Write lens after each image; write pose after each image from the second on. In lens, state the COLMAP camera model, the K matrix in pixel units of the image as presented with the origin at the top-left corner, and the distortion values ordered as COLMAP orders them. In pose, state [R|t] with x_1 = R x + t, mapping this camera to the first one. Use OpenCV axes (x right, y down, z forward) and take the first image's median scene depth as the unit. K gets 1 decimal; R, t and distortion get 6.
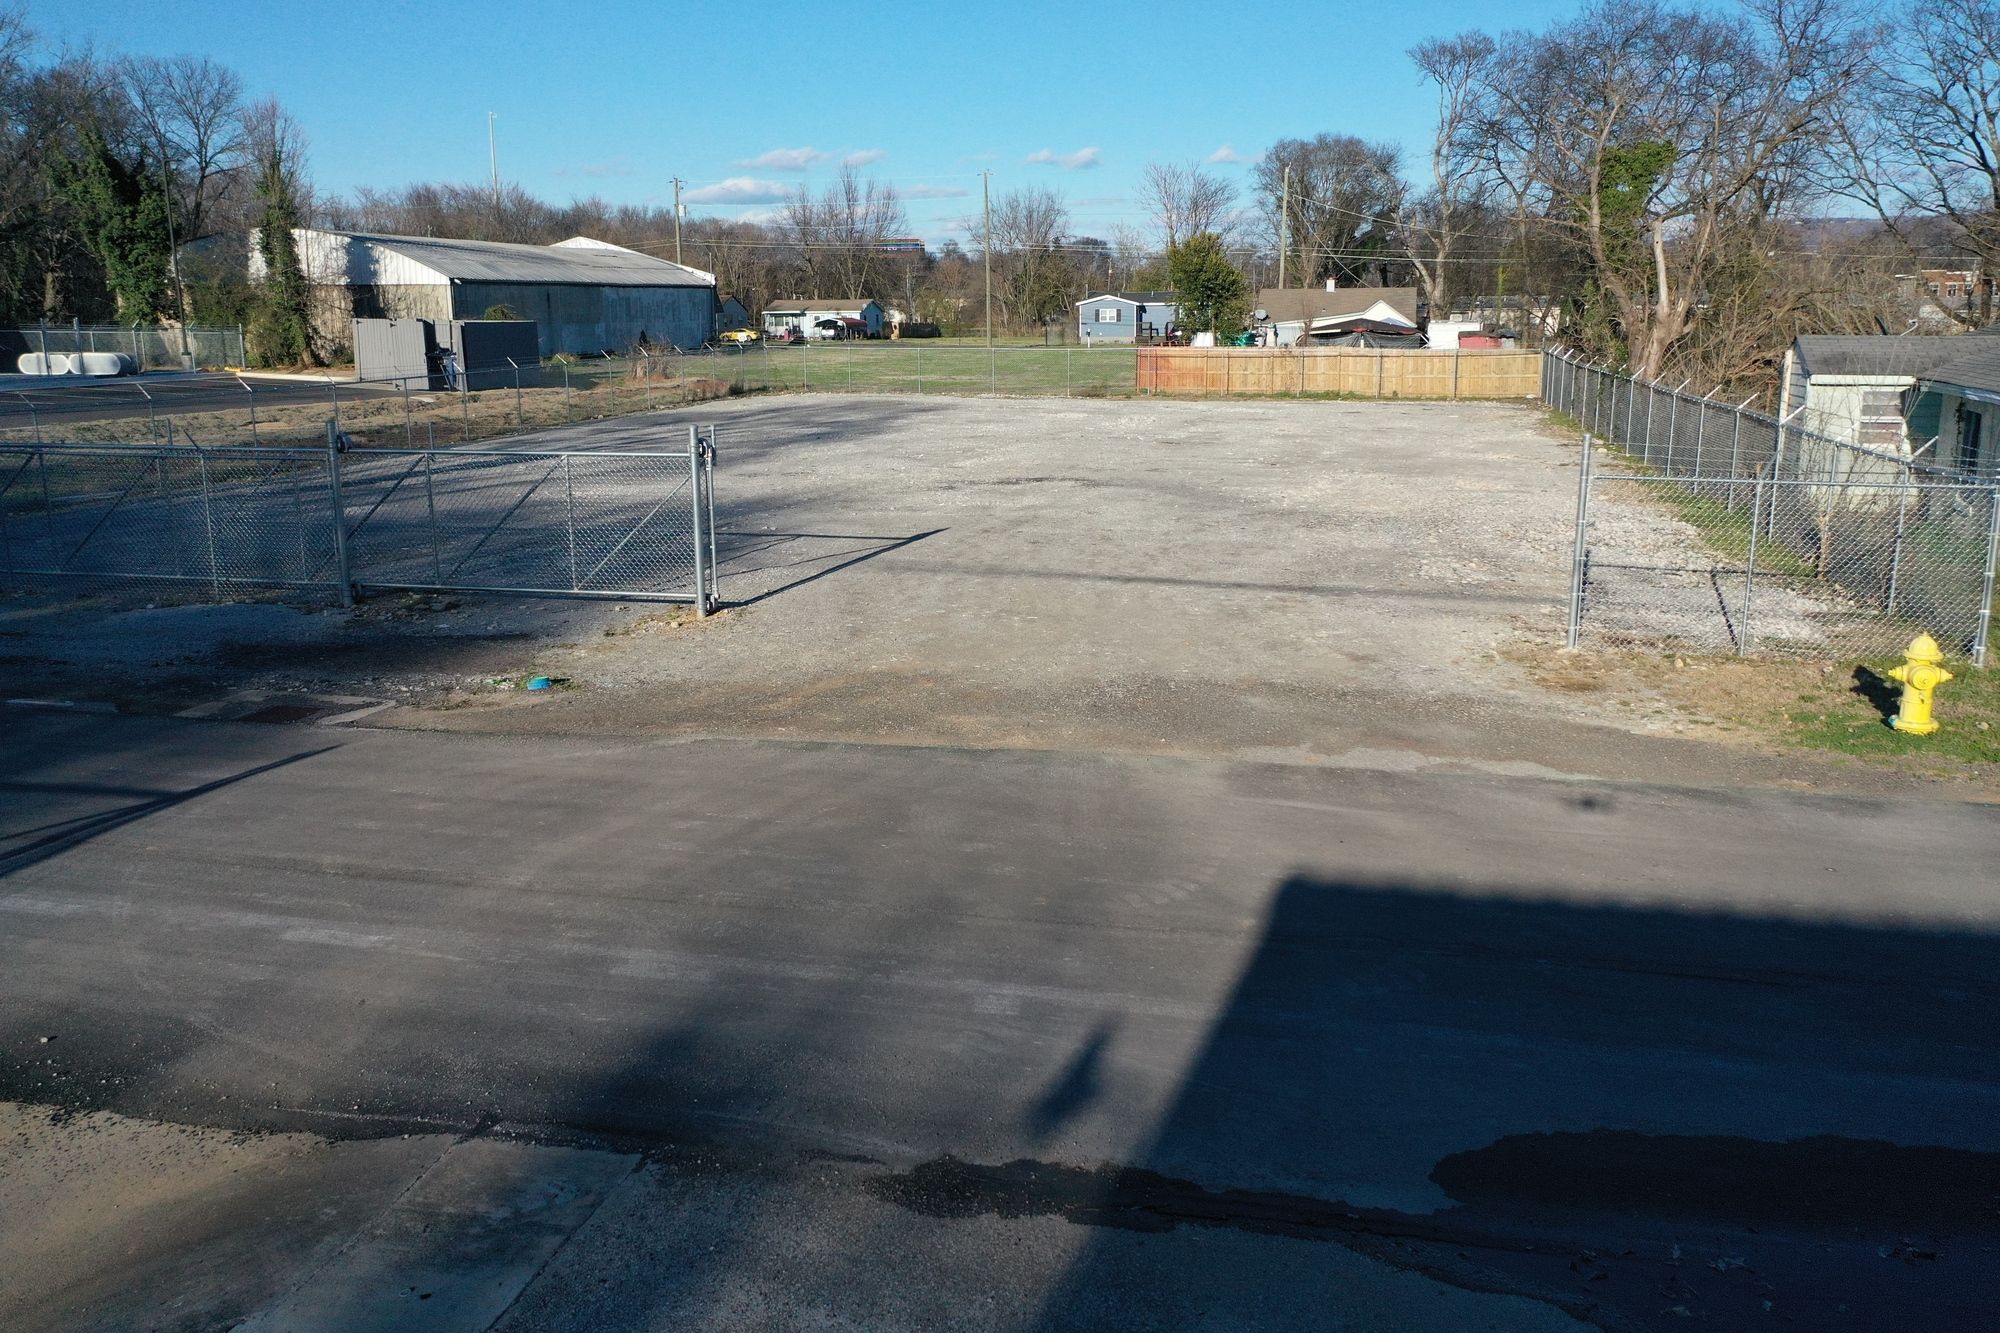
lens RADIAL K [[1582.1, 0, 1012.8], [0, 1582.1, 661.5], [0, 0, 1]] dist [-0.000492, 0.000738]
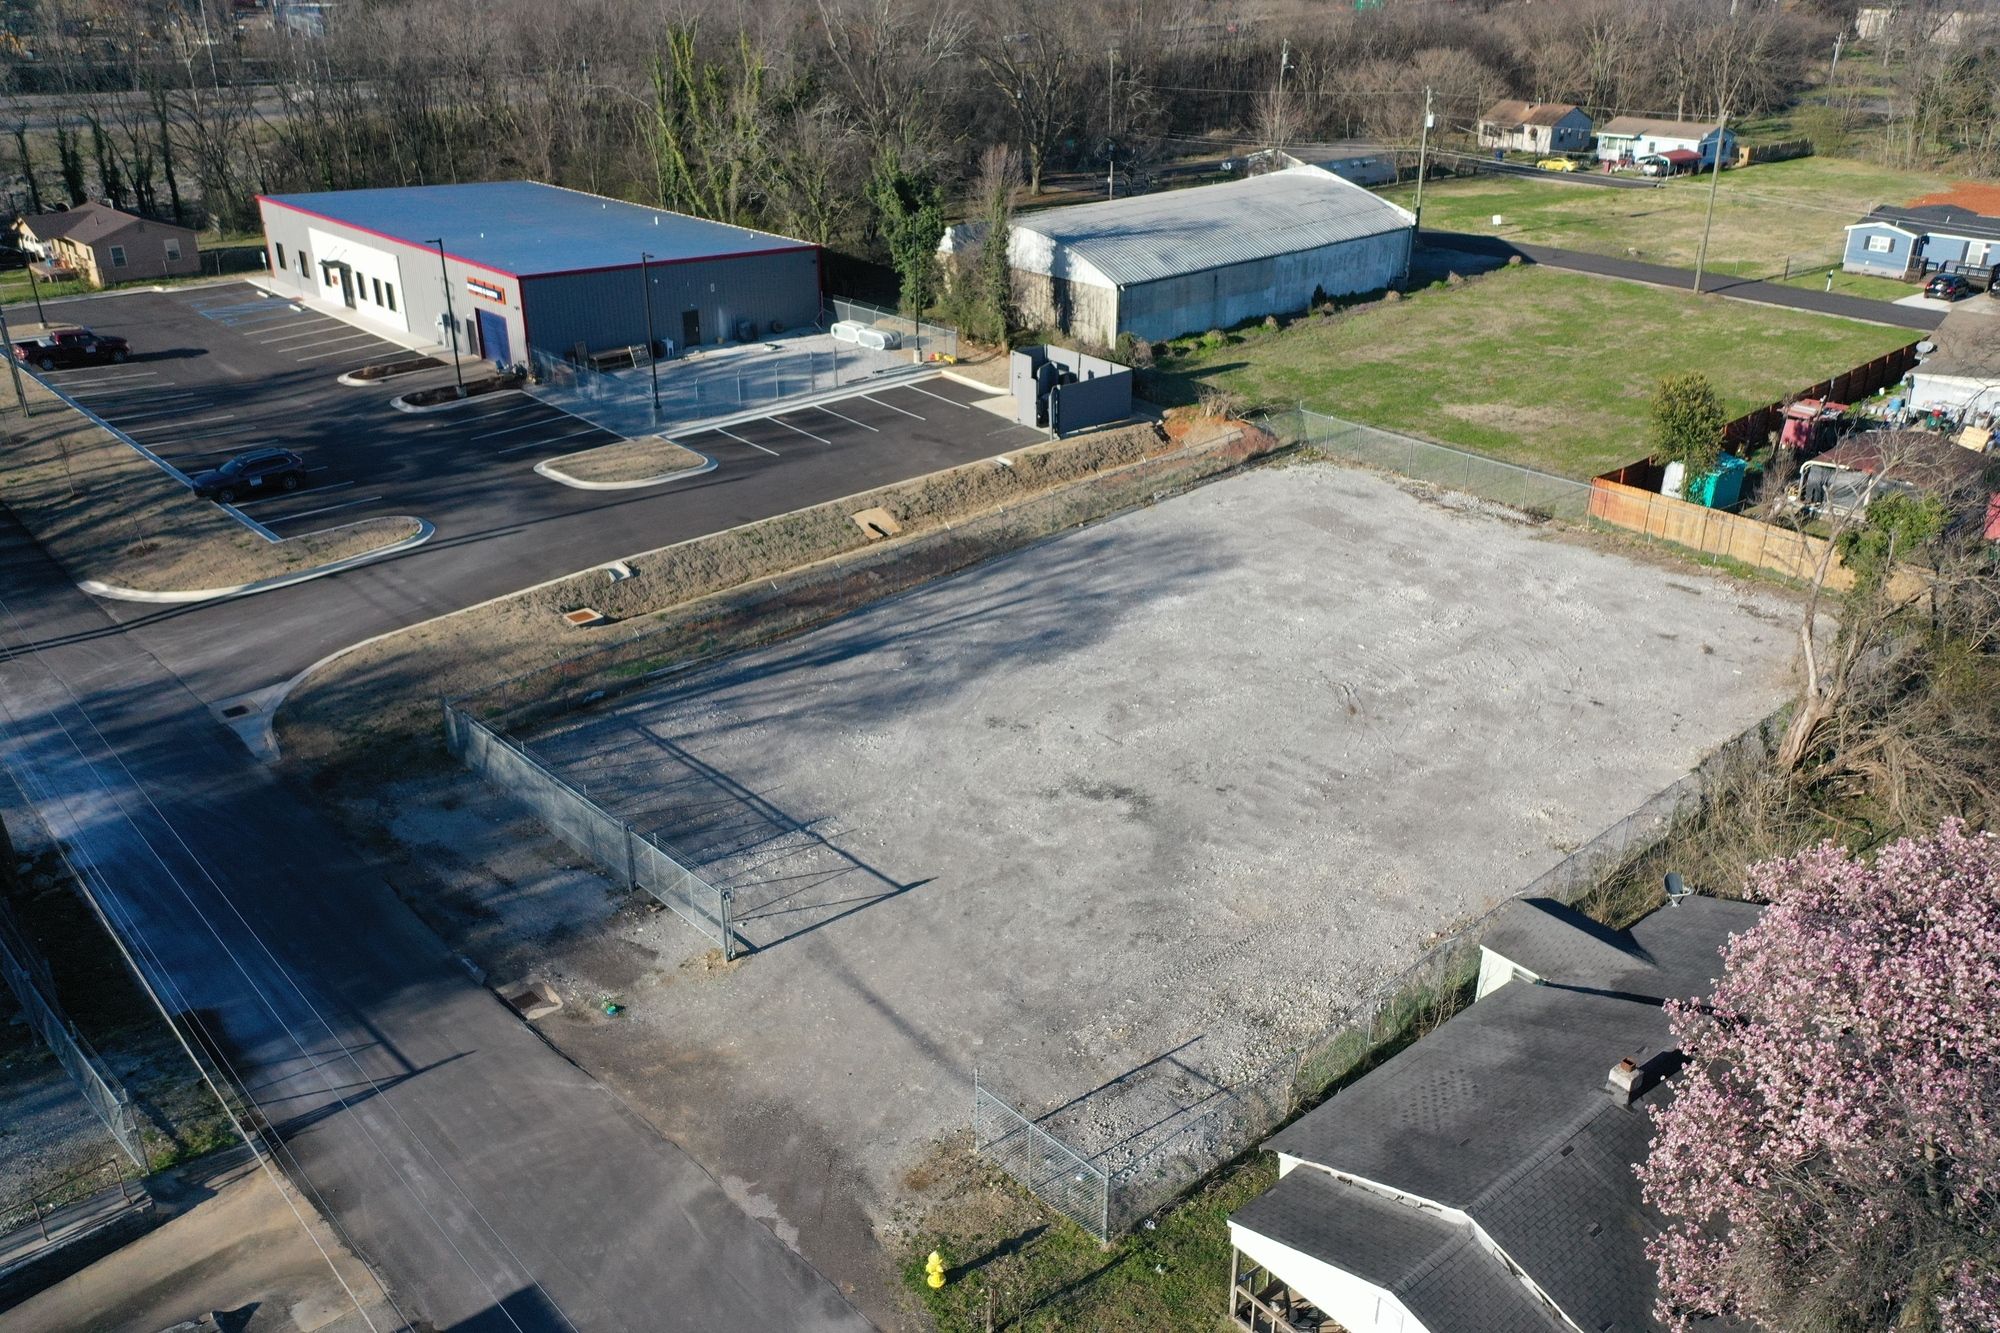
lens RADIAL K [[1589.3, 0, 1000.0], [0, 1589.3, 666.5], [0, 0, 1]] dist [-0.008693, 0.001607]
pose [[0.824399, 0.244620, -0.510419, 0.322942], [-0.127002, 0.958736, 0.254352, -0.290092], [0.551577, -0.144863, 0.821448, -0.155918]]
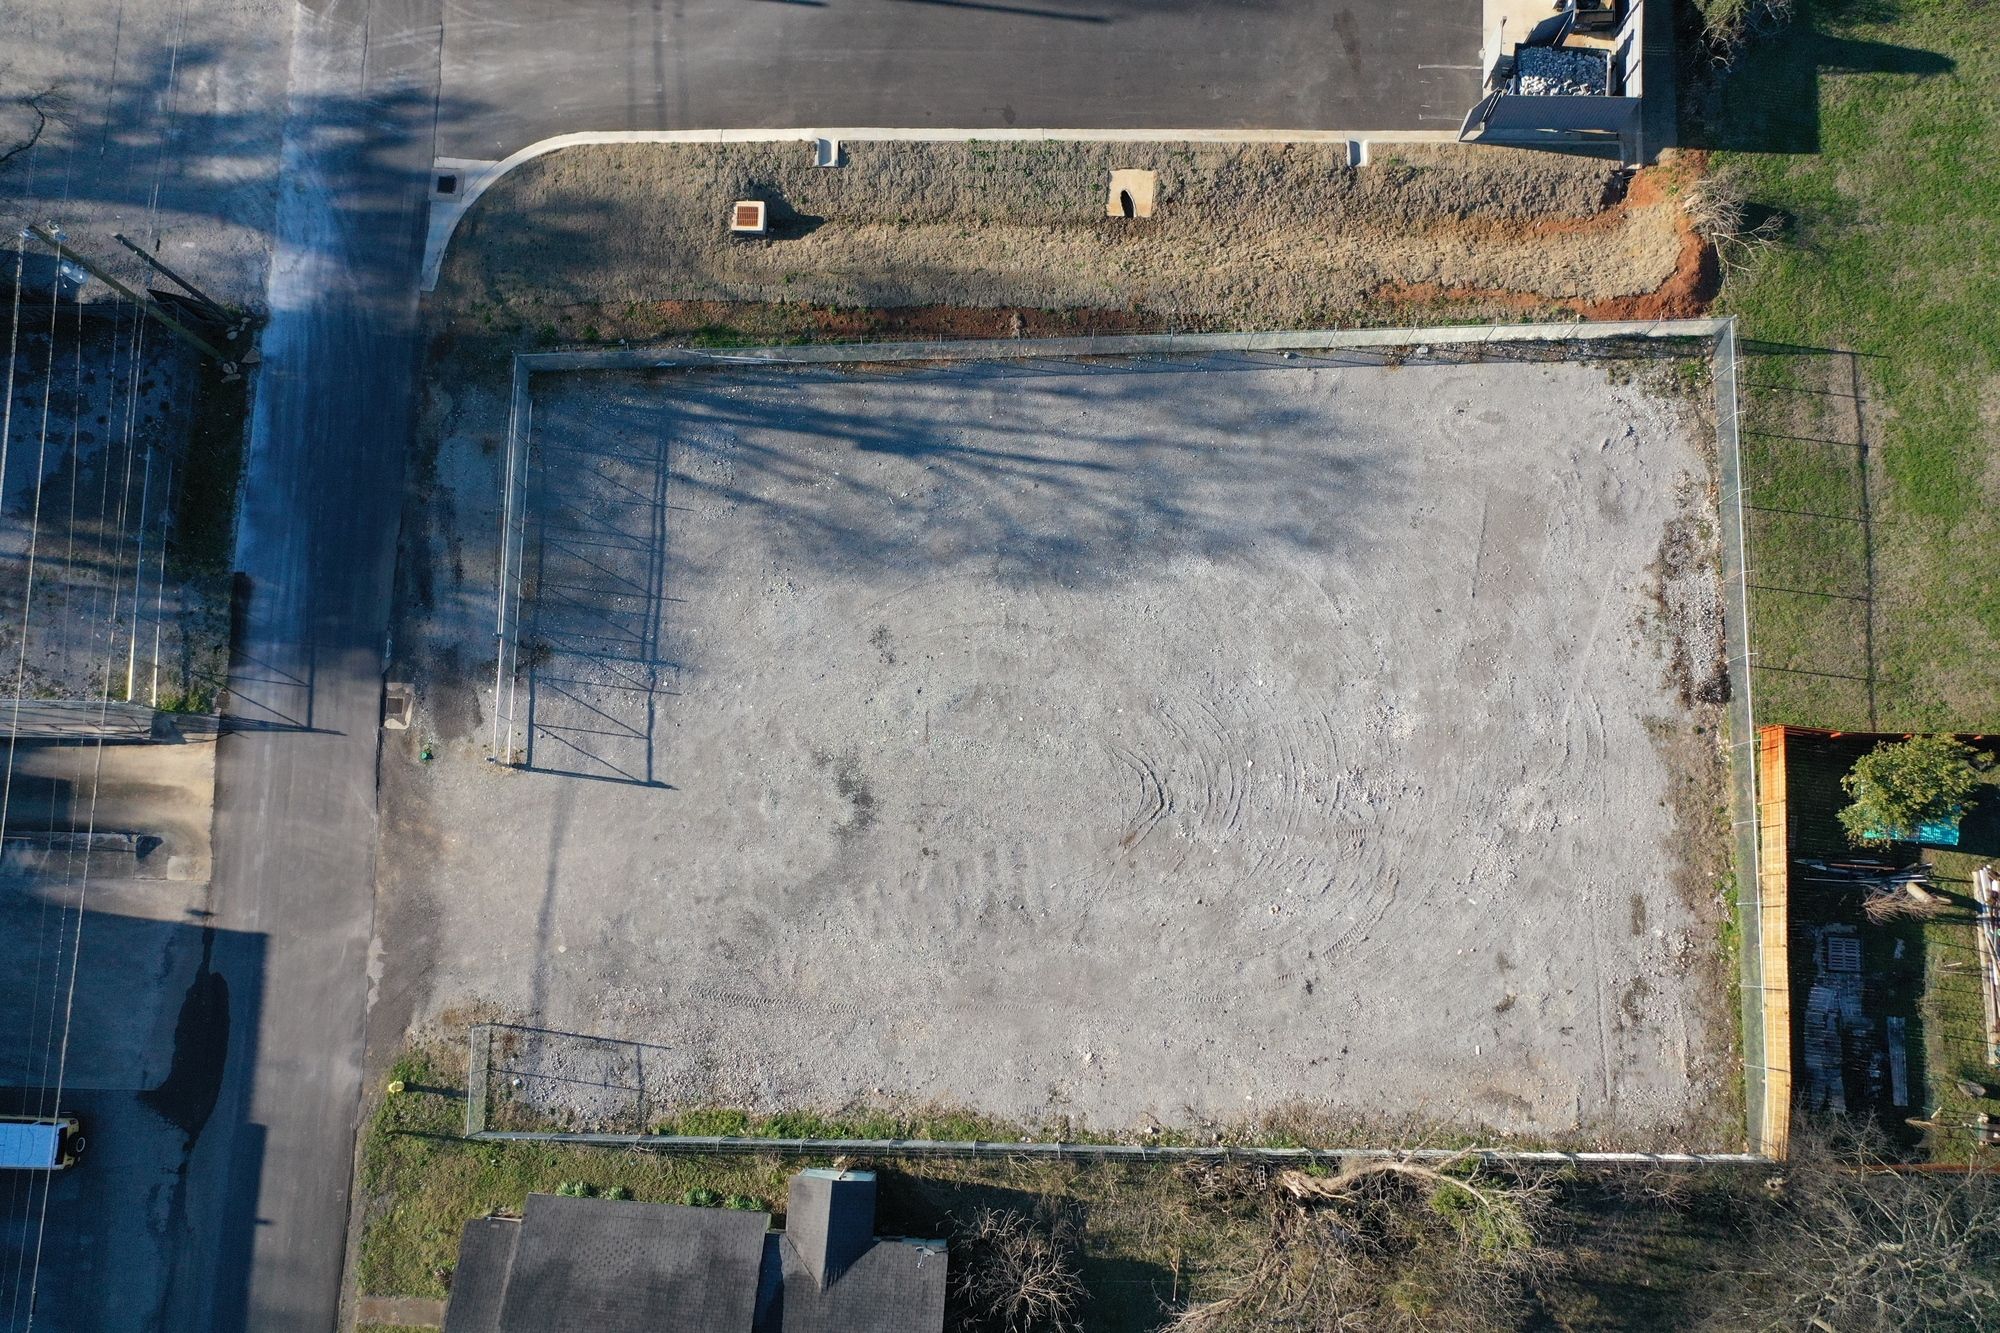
lens RADIAL K [[1589.3, 0, 1000.0], [0, 1589.3, 666.5], [0, 0, 1]] dist [-0.008693, 0.001607]
pose [[0.205946, 0.963604, -0.170451, 0.105364], [-0.197725, 0.211569, 0.957154, -0.952226], [0.958380, -0.163419, 0.234100, 0.347262]]
